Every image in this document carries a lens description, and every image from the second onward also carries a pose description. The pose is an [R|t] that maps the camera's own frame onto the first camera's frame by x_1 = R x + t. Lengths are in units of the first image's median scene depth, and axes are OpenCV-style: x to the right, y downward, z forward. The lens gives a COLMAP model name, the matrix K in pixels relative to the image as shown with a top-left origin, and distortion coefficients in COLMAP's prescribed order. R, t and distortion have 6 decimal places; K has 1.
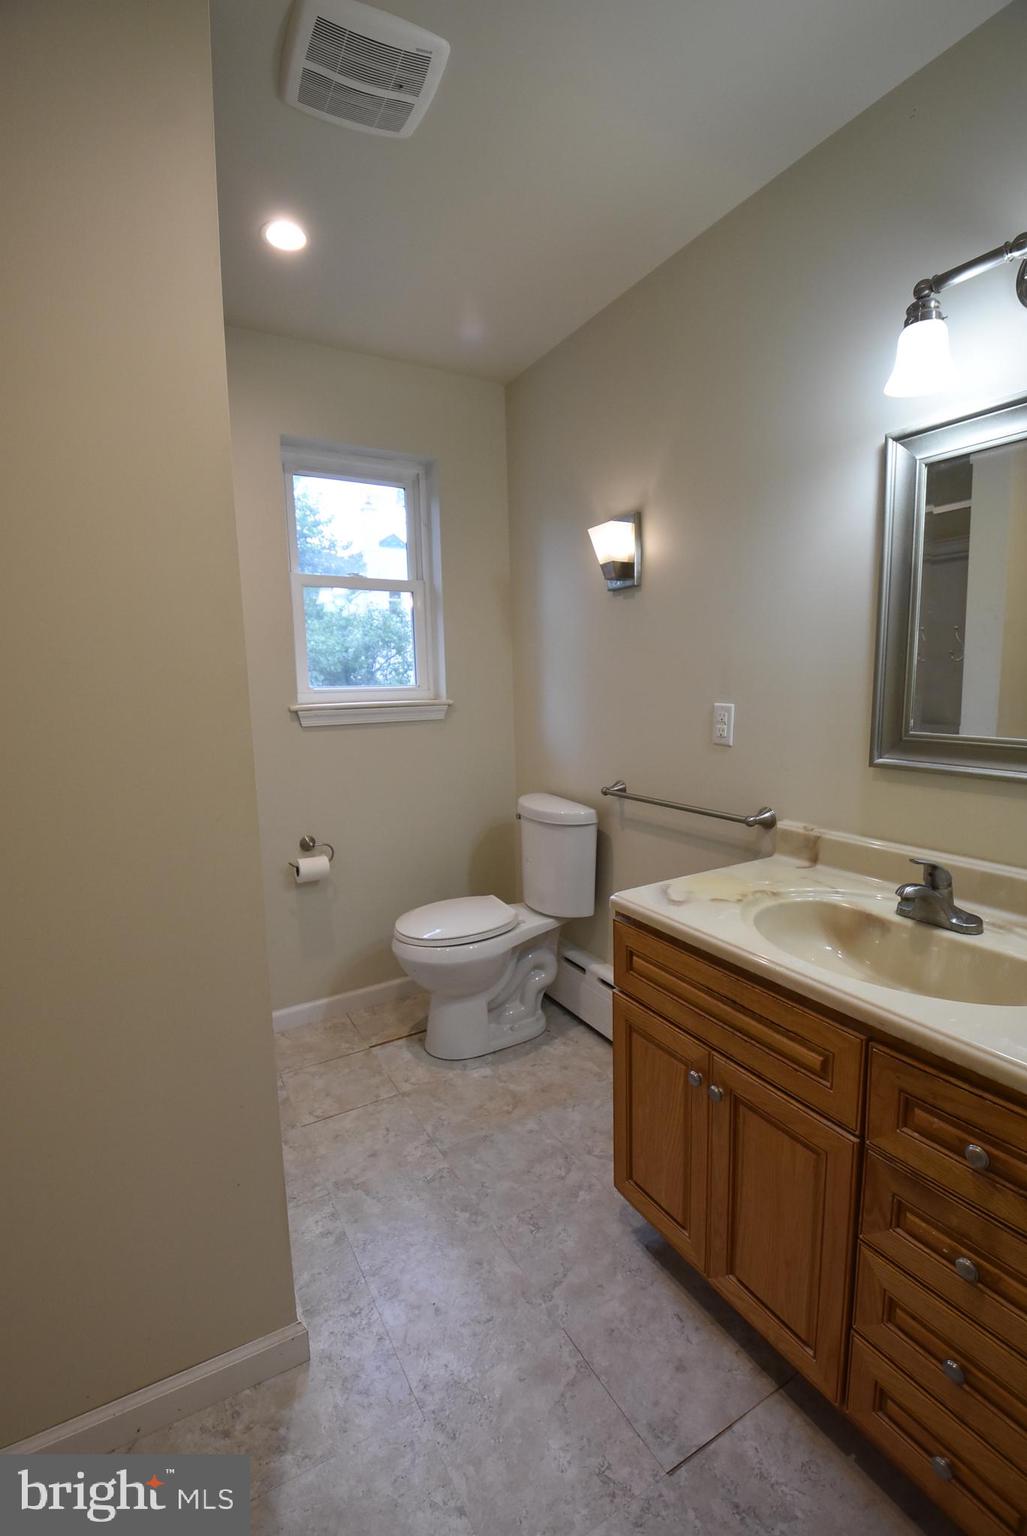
lens RADIAL K [[672.8, 0, 513.5], [0, 672.8, 768.0], [0, 0, 1]] dist [0.002378, -0.017637]
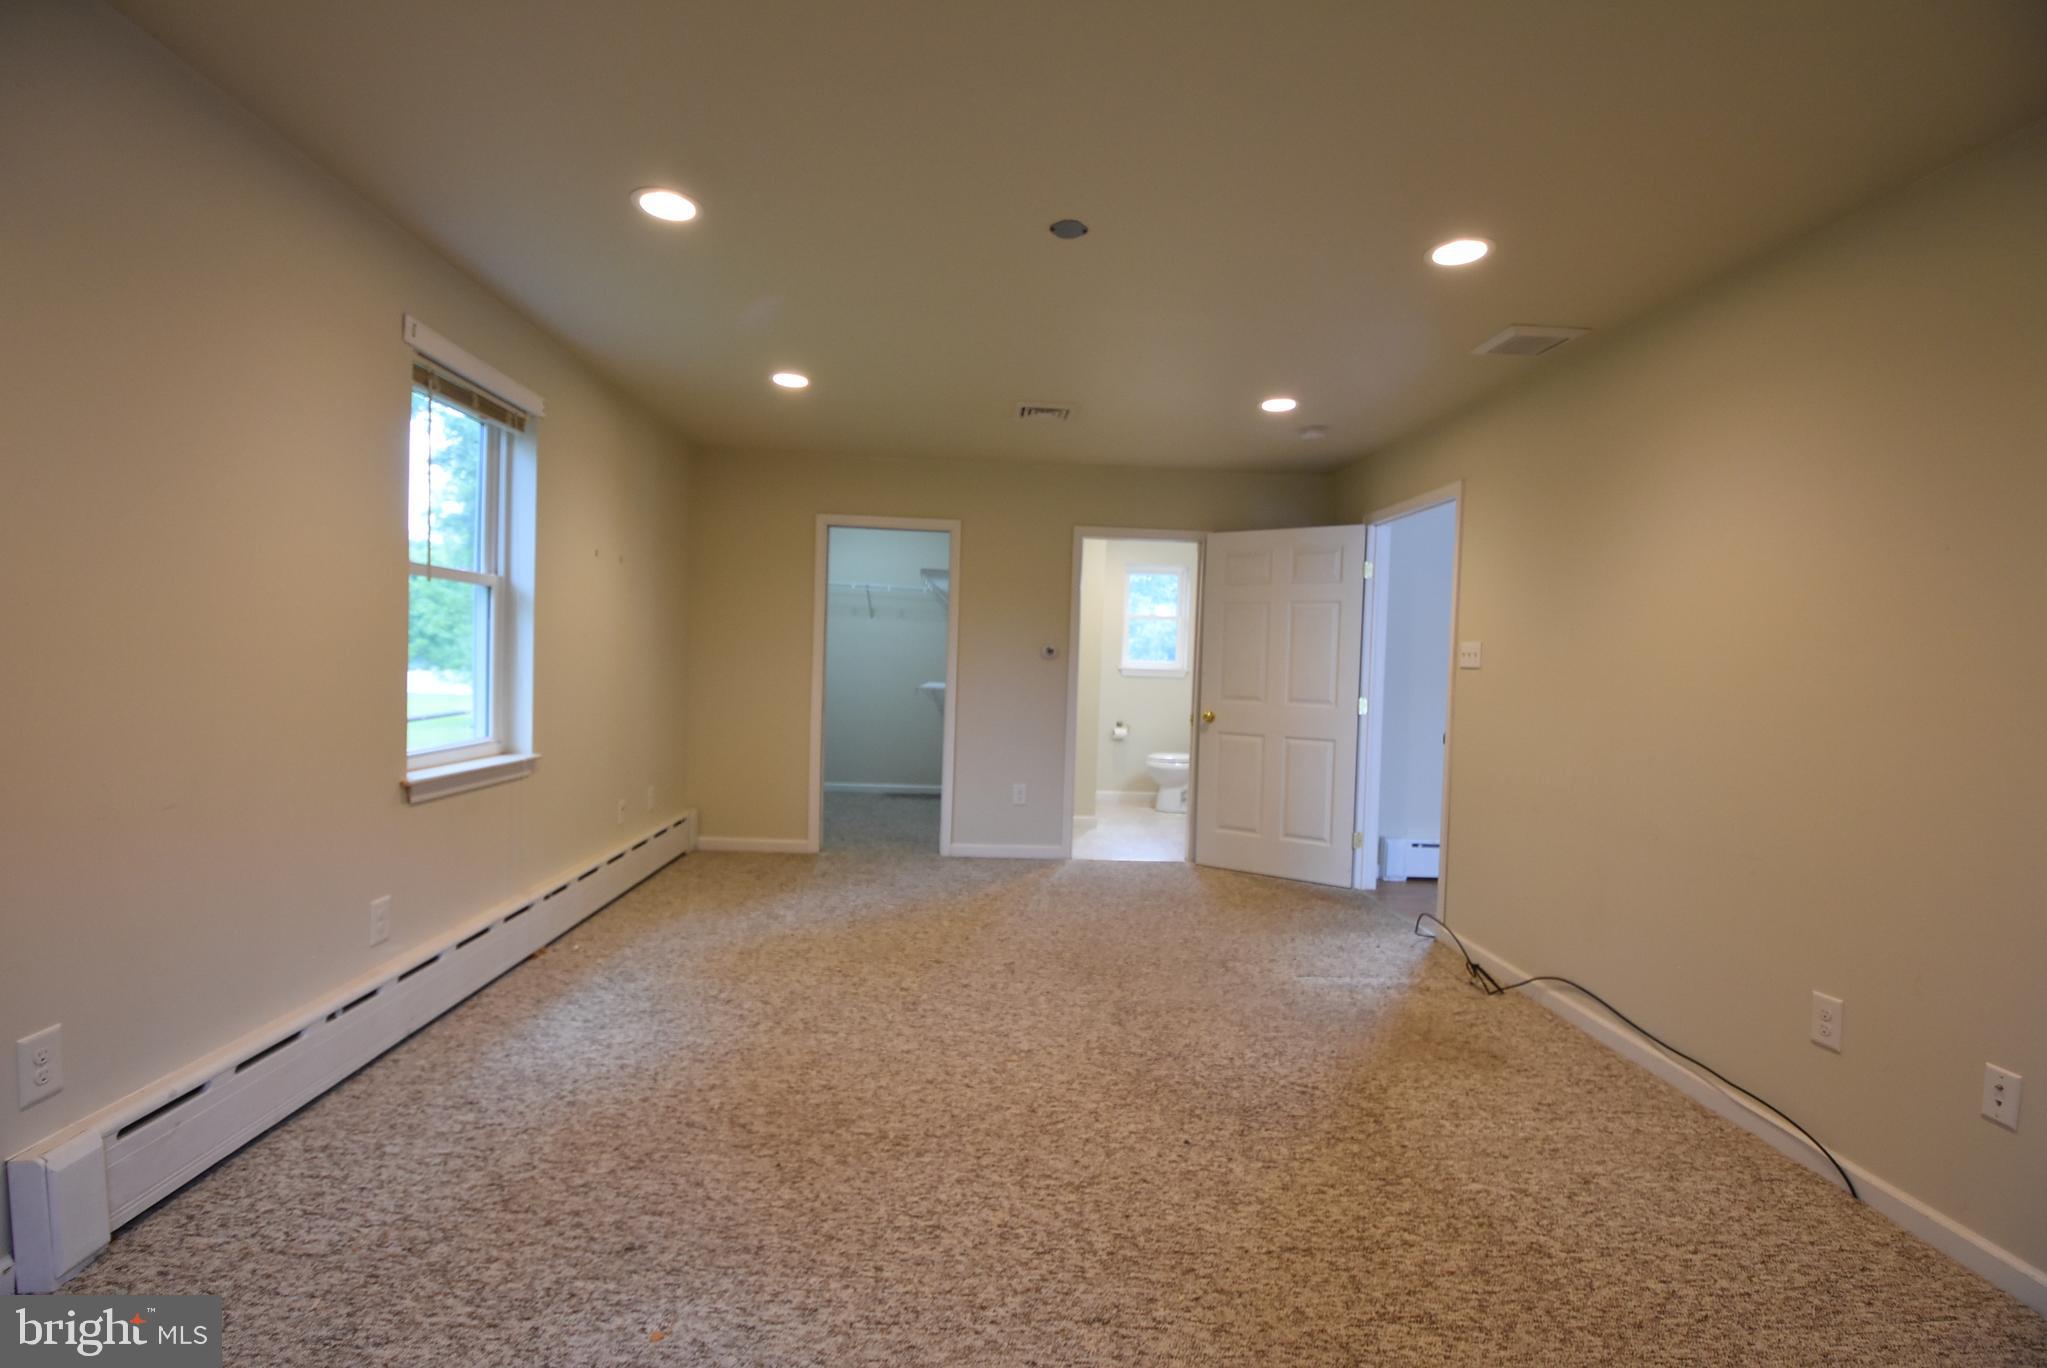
lens RADIAL K [[896.6, 0, 1019.3], [0, 896.6, 681.1], [0, 0, 1]] dist [0.002378, -0.017637]
pose [[0.876720, 0.061968, -0.476992, 0.915210], [-0.111873, 0.990742, -0.076912, 0.255132], [0.467810, 0.120793, 0.875536, -2.025898]]
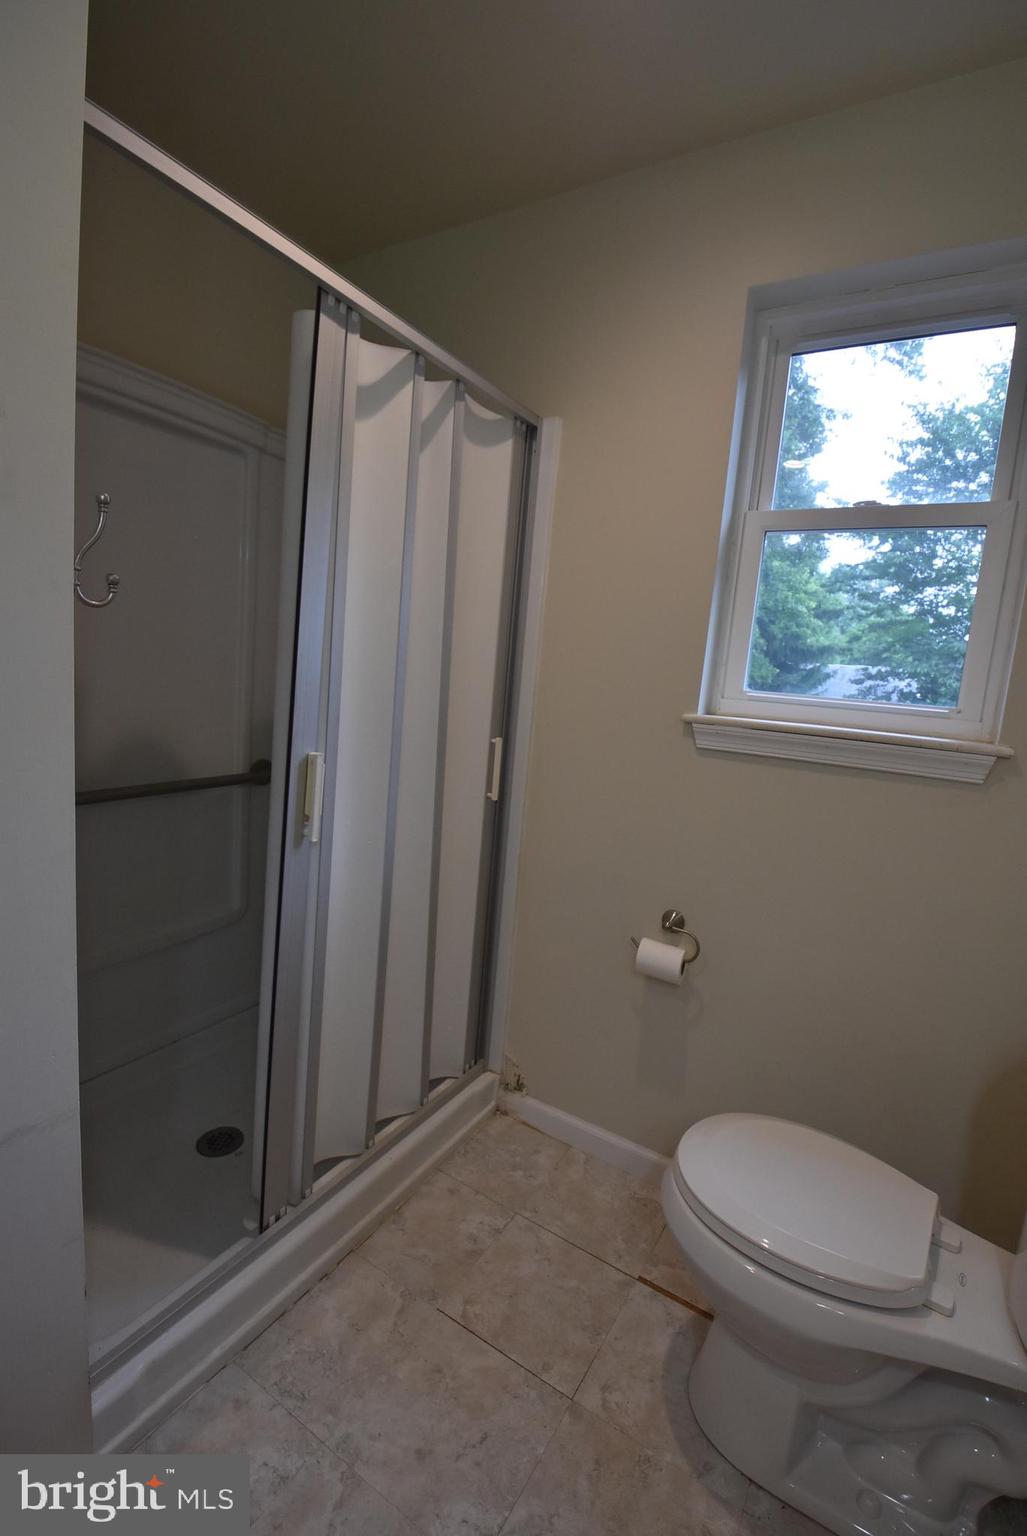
lens RADIAL K [[672.8, 0, 513.5], [0, 672.8, 768.0], [0, 0, 1]] dist [0.002378, -0.017637]
pose [[0.466941, 0.185227, -0.864672, 0.169572], [-0.205115, 0.973835, 0.097845, -0.069654], [0.860171, 0.131669, 0.492716, 0.535706]]
